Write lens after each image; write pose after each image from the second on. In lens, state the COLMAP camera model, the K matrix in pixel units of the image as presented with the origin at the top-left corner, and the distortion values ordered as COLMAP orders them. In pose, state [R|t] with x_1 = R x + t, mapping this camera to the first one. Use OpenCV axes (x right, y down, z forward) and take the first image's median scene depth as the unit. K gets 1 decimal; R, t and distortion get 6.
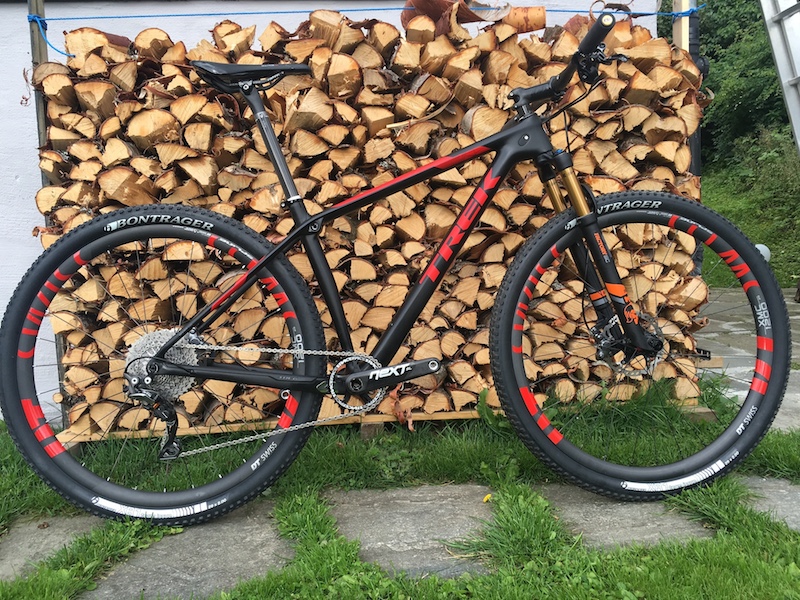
lens RADIAL K [[687.2, 0, 400.0], [0, 687.2, 300.0], [0, 0, 1]] dist [0.073676, -0.103072]
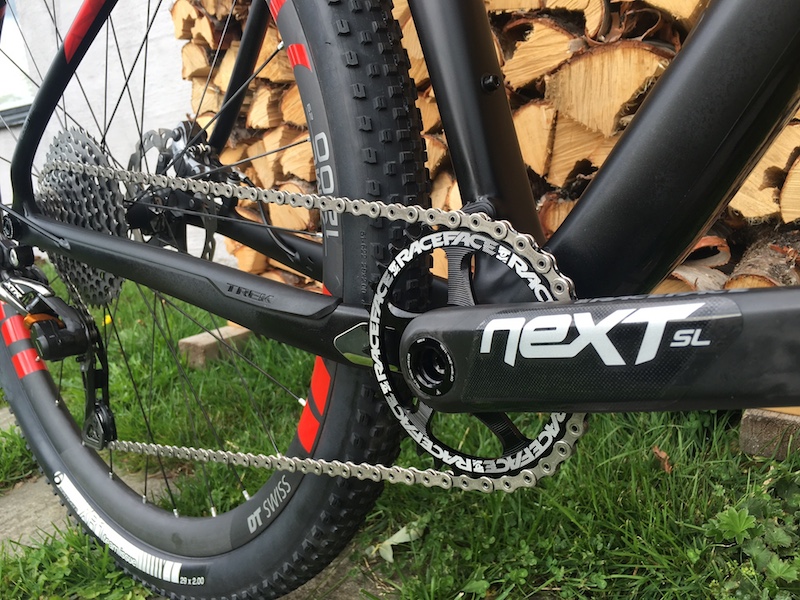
lens RADIAL K [[687.2, 0, 400.0], [0, 687.2, 300.0], [0, 0, 1]] dist [0.073676, -0.103072]
pose [[0.710699, 0.136153, -0.690195, 0.069449], [0.028550, 0.974702, 0.221676, 0.055978], [0.702916, -0.177250, 0.688833, 0.839622]]
